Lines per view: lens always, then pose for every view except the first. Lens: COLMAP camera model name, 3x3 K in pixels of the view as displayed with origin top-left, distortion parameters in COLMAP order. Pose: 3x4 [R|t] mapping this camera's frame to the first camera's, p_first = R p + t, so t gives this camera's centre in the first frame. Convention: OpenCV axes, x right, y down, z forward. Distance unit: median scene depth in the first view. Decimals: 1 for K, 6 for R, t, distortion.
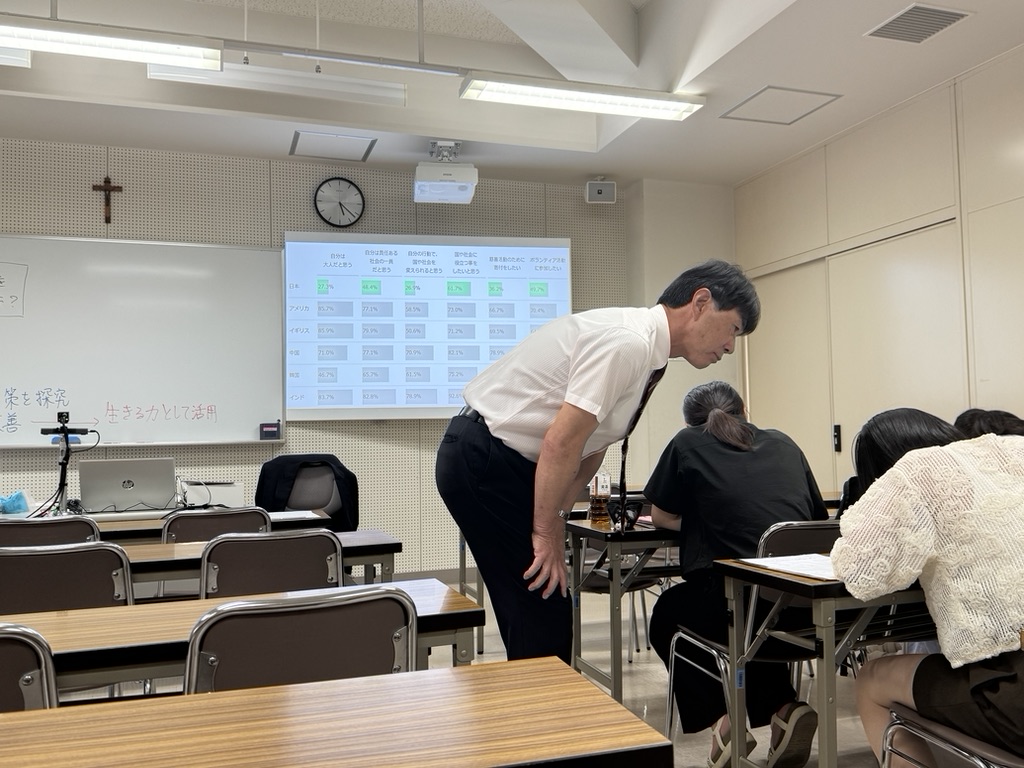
lens RADIAL K [[873.1, 0, 516.5], [0, 873.1, 387.6], [0, 0, 1]] dist [0.004666, -0.050821]
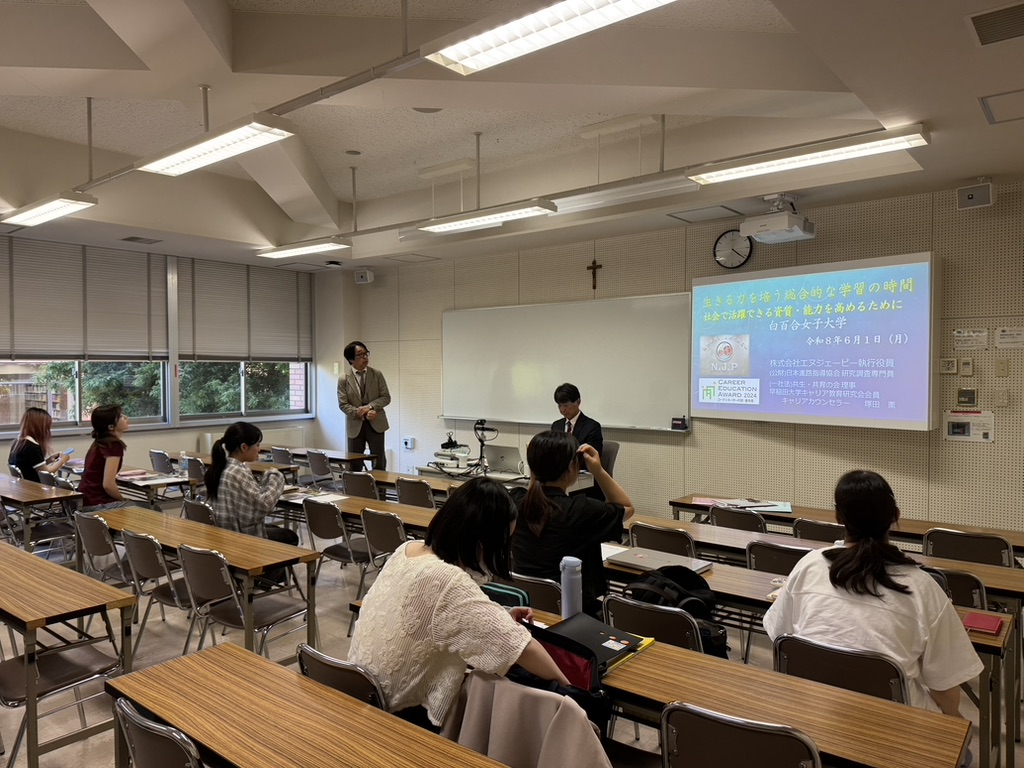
lens RADIAL K [[710.2, 0, 512.0], [0, 710.2, 384.0], [0, 0, 1]] dist [0.005773, -0.042763]
pose [[0.486944, 0.039887, -0.872522, 0.967284], [0.039405, 0.996936, 0.067566, -0.168944], [0.872544, -0.067283, 0.483880, 0.334503]]
